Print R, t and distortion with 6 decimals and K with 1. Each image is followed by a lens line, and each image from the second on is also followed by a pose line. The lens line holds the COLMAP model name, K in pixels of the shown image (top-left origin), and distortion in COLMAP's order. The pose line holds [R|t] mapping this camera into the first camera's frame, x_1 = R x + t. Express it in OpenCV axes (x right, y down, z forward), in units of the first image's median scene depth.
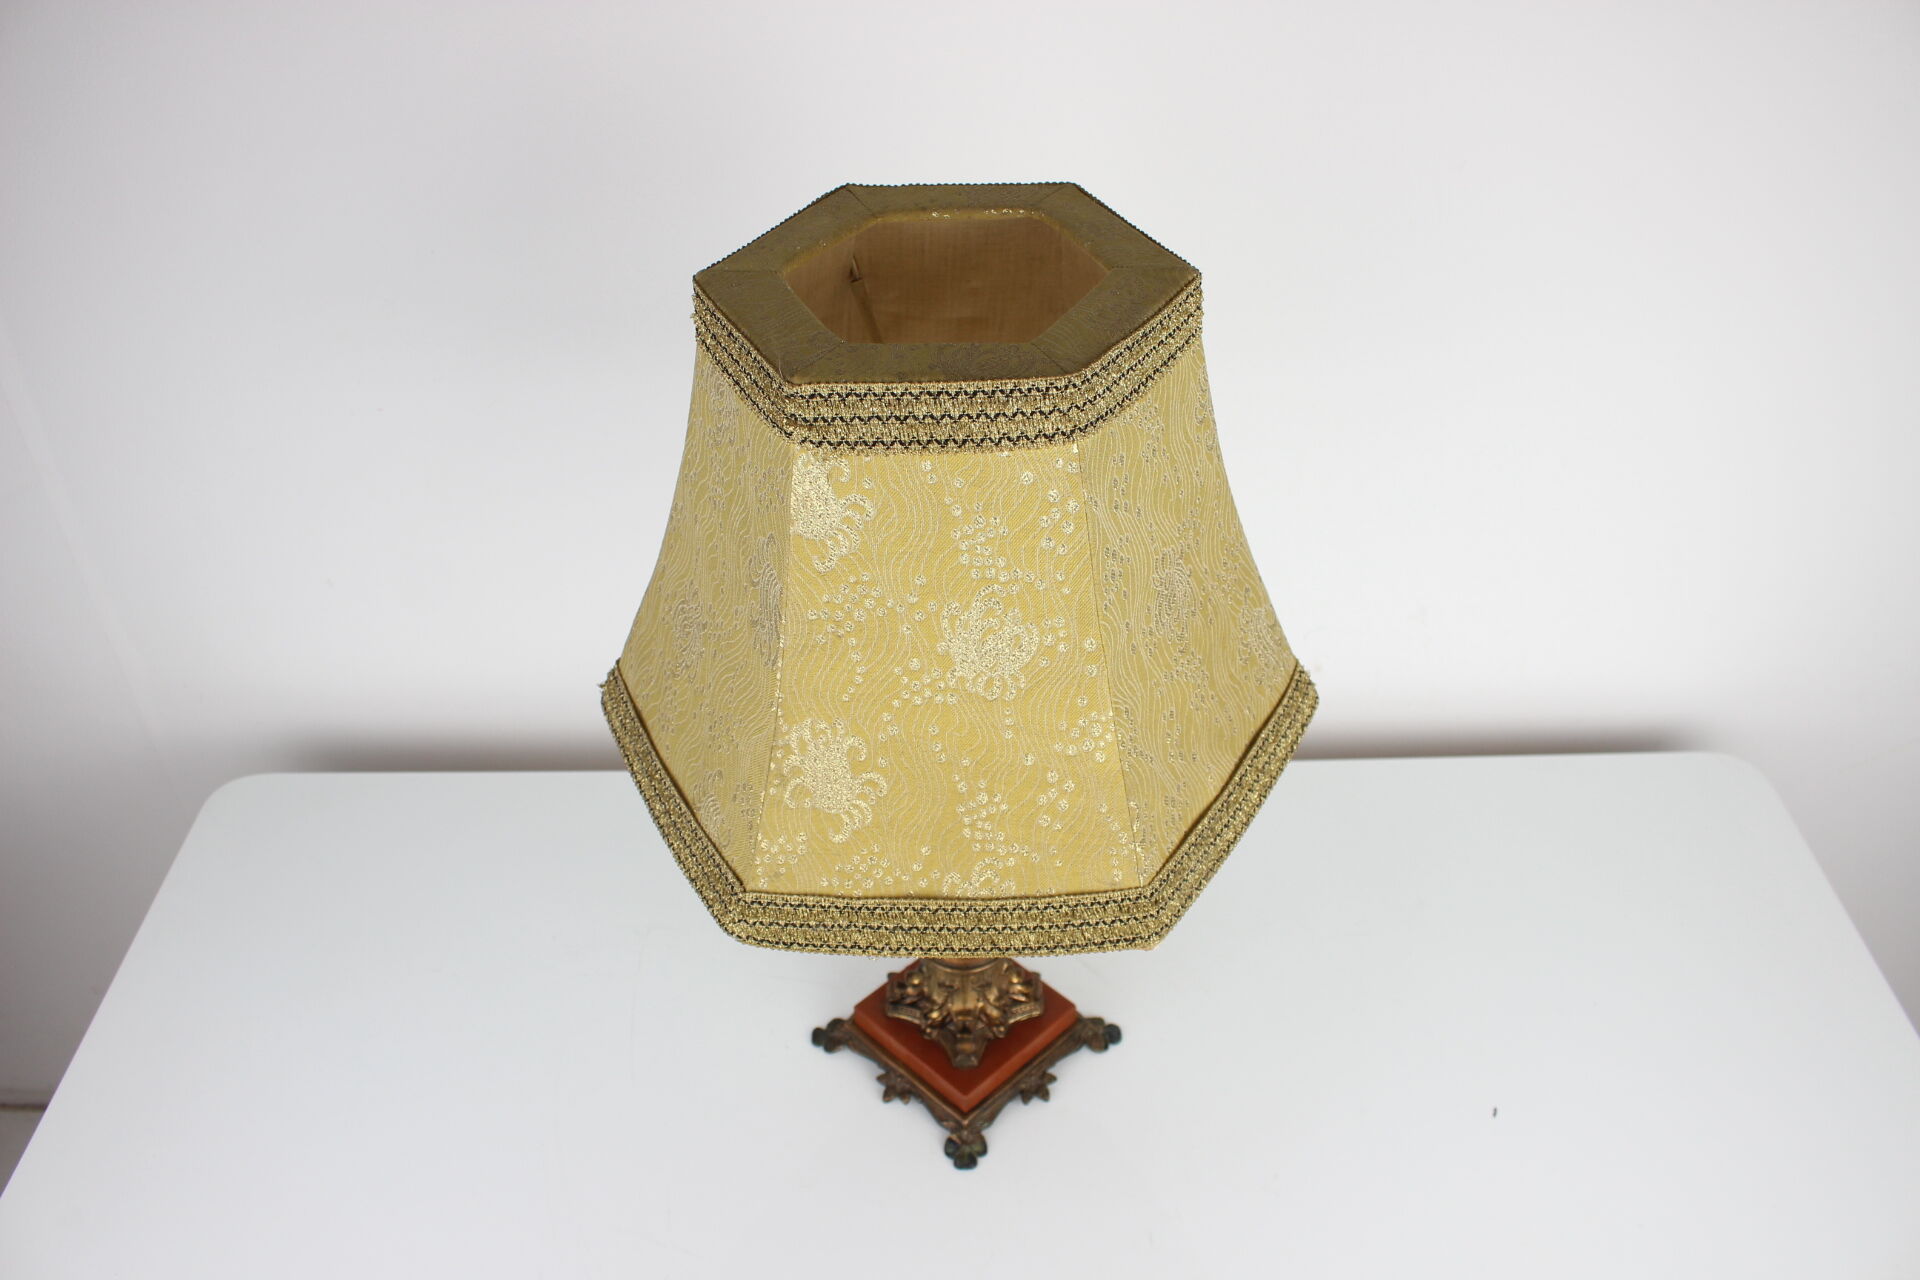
lens RADIAL K [[1603.3, 0, 955.2], [0, 1603.3, 649.0], [0, 0, 1]] dist [-0.149426, 0.004353]
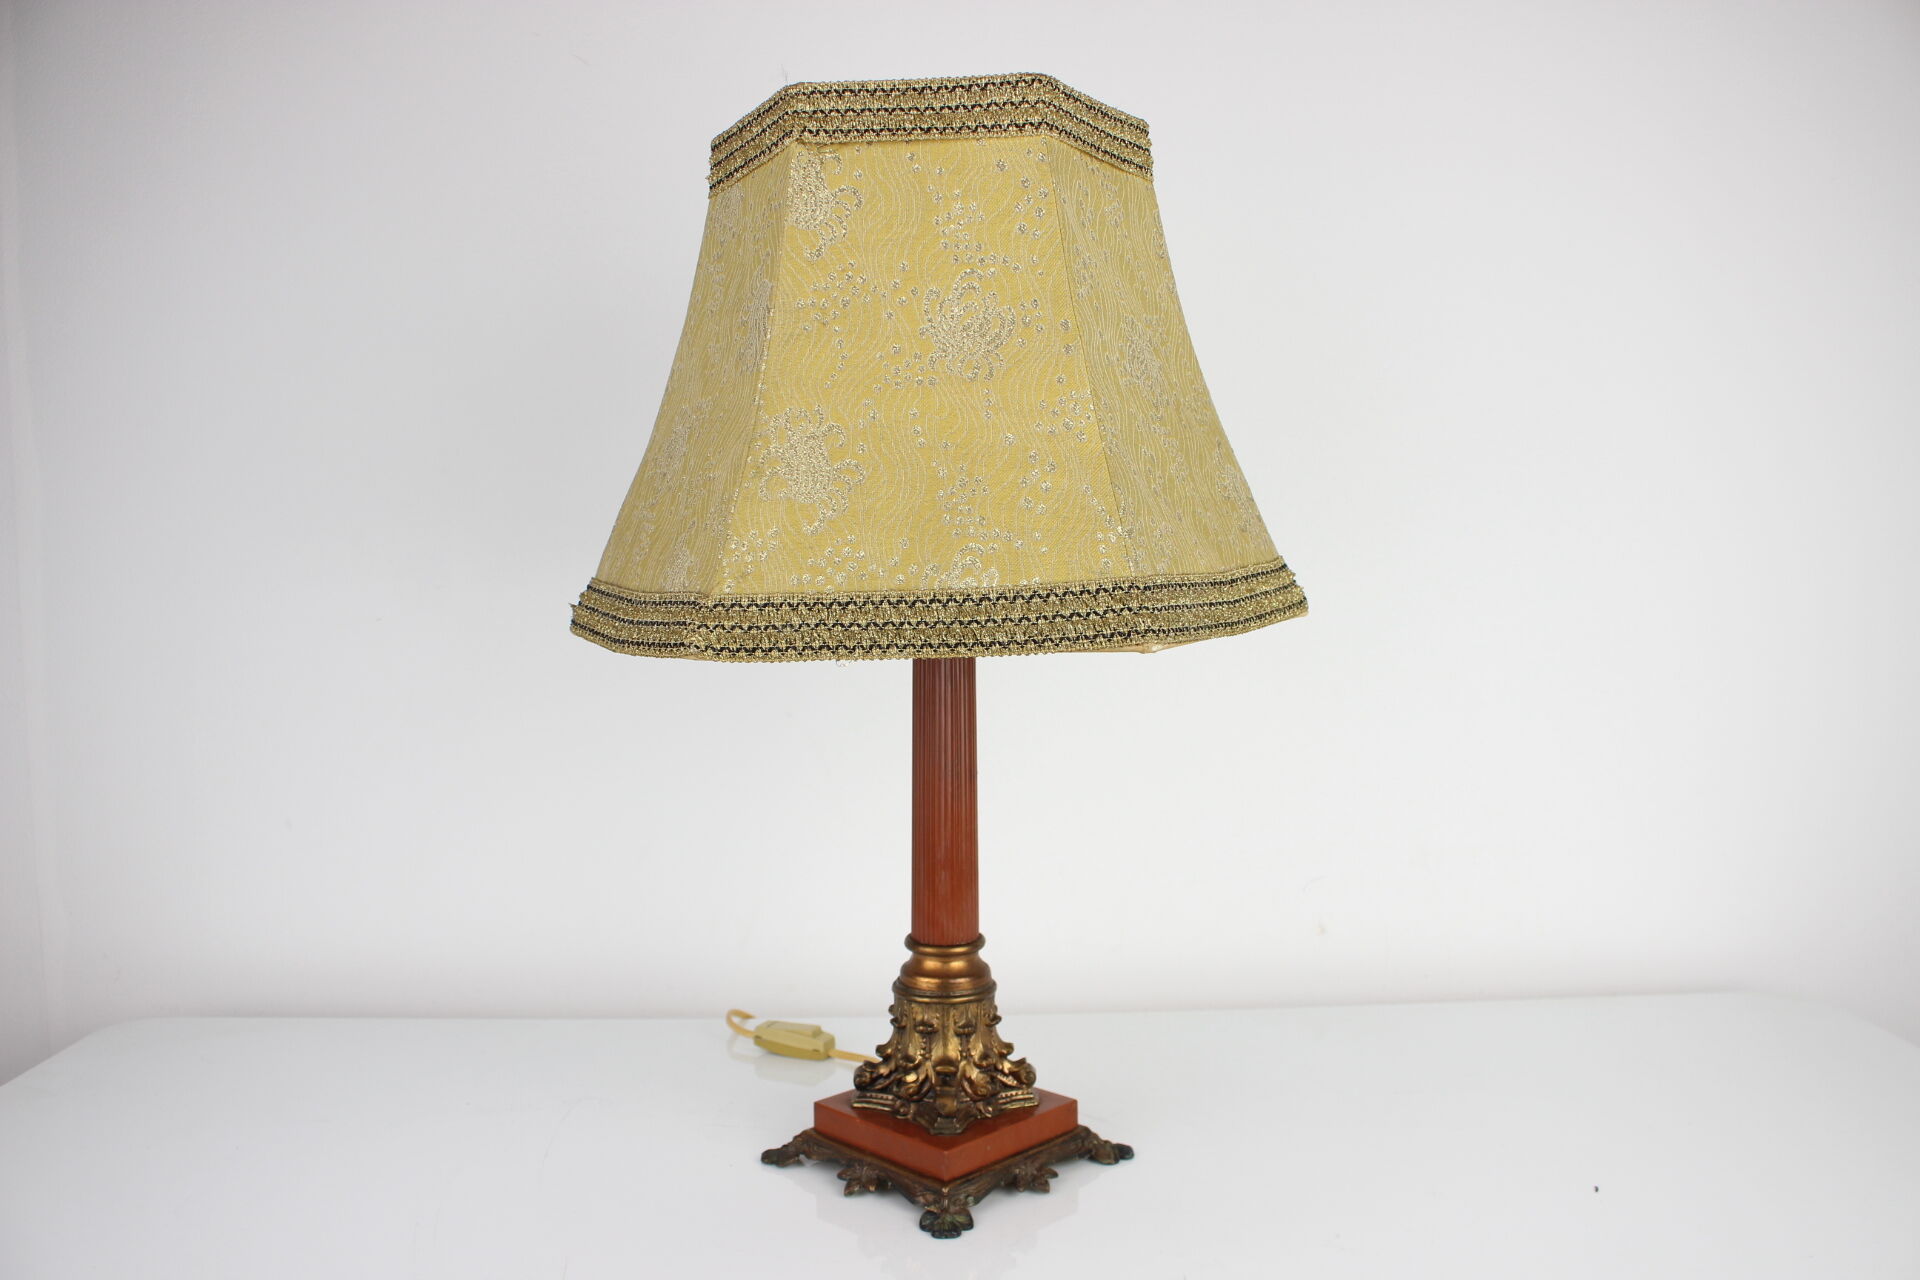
lens RADIAL K [[1603.3, 0, 977.9], [0, 1603.3, 651.4], [0, 0, 1]] dist [-0.149426, 0.004353]
pose [[0.999694, 0.003781, 0.024439, 0.002746], [0.010461, 0.830808, -0.556460, 0.703962], [-0.022408, 0.556546, 0.830515, 0.243805]]
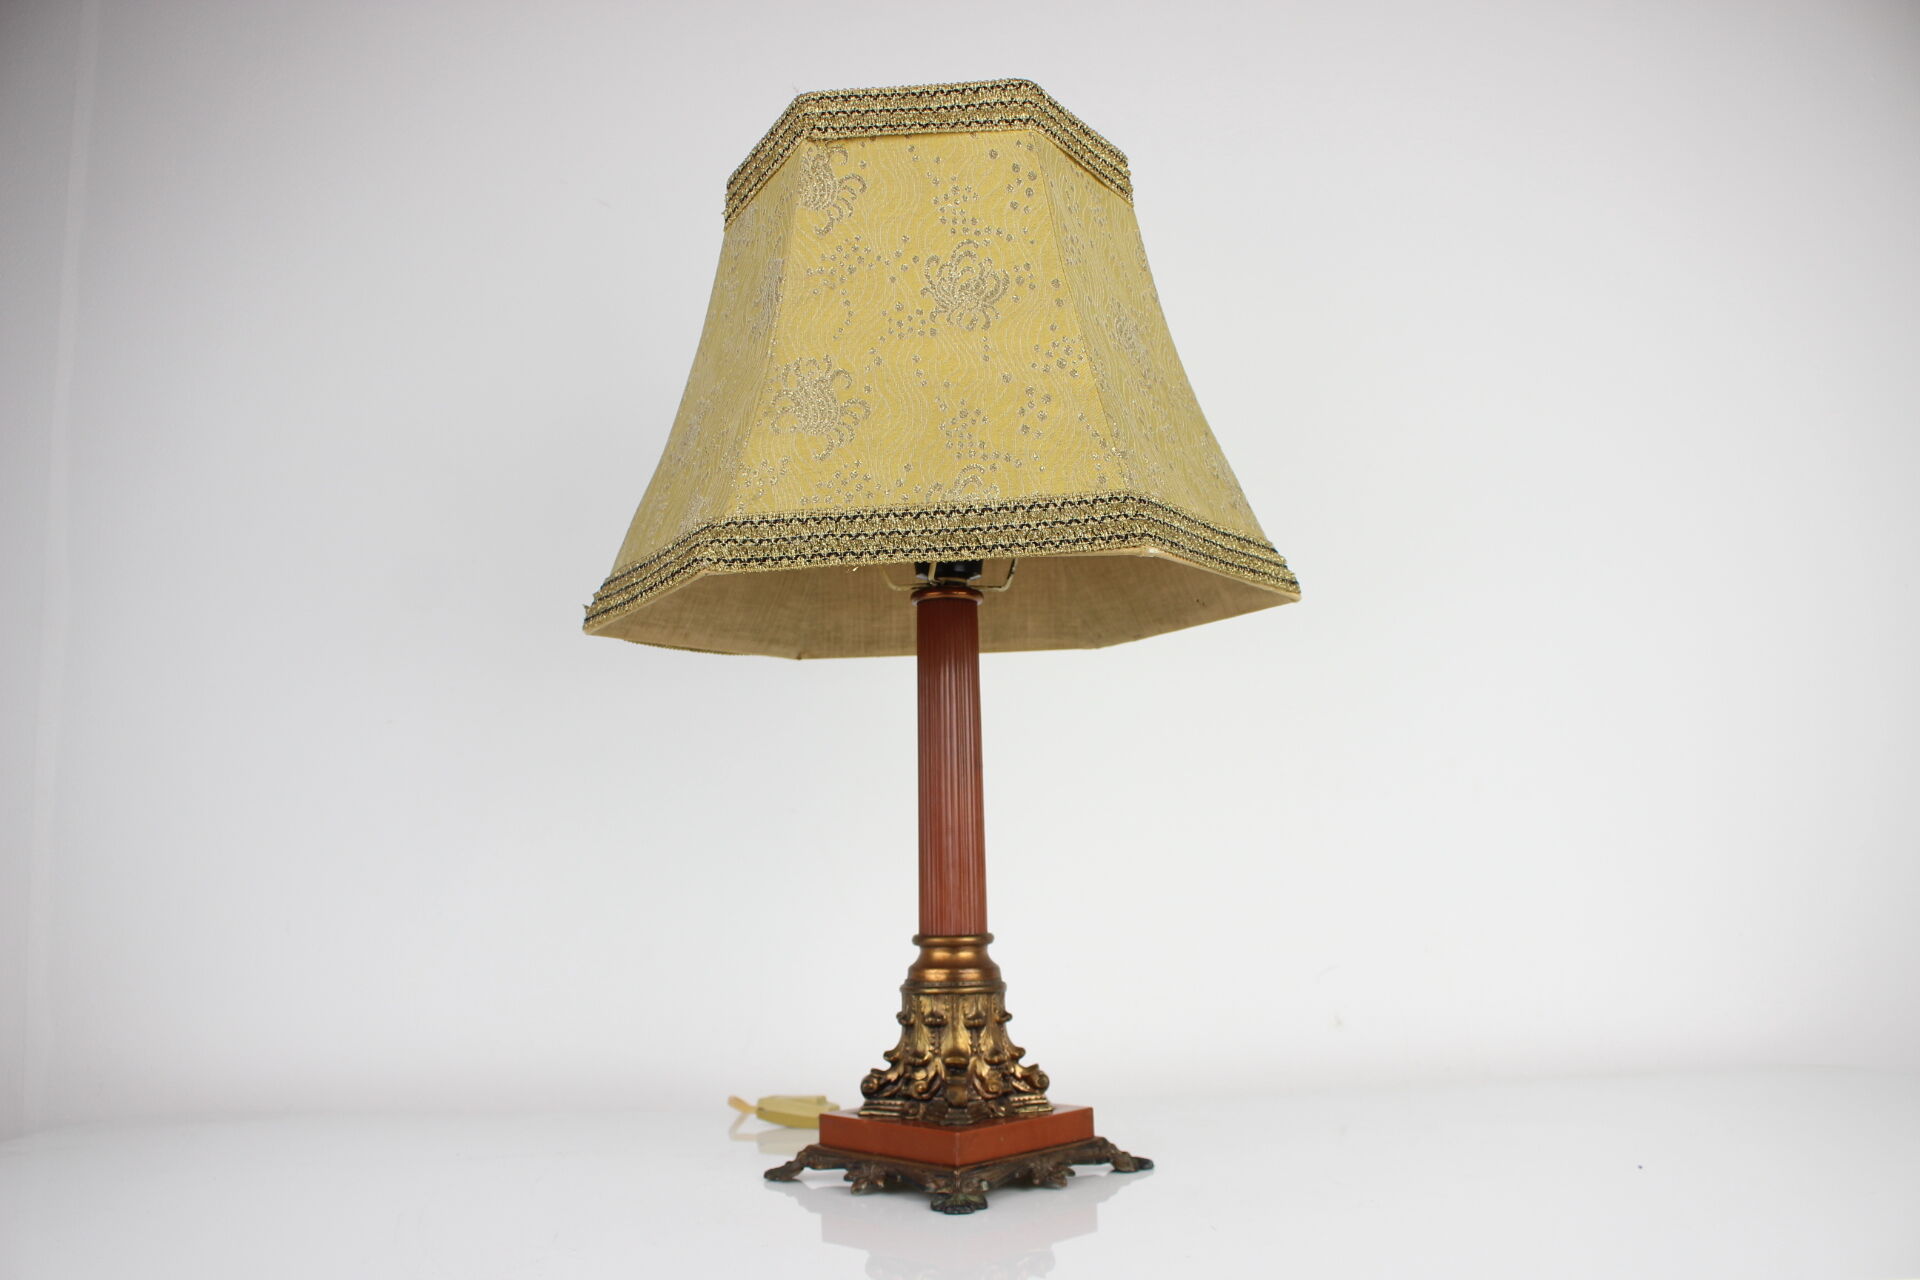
lens RADIAL K [[1603.3, 0, 967.7], [0, 1603.3, 654.0], [0, 0, 1]] dist [-0.149426, 0.004353]
pose [[0.999763, -0.010155, 0.019239, -0.001595], [0.020893, 0.694568, -0.719123, 0.917513], [-0.006060, 0.719355, 0.694616, 0.389135]]
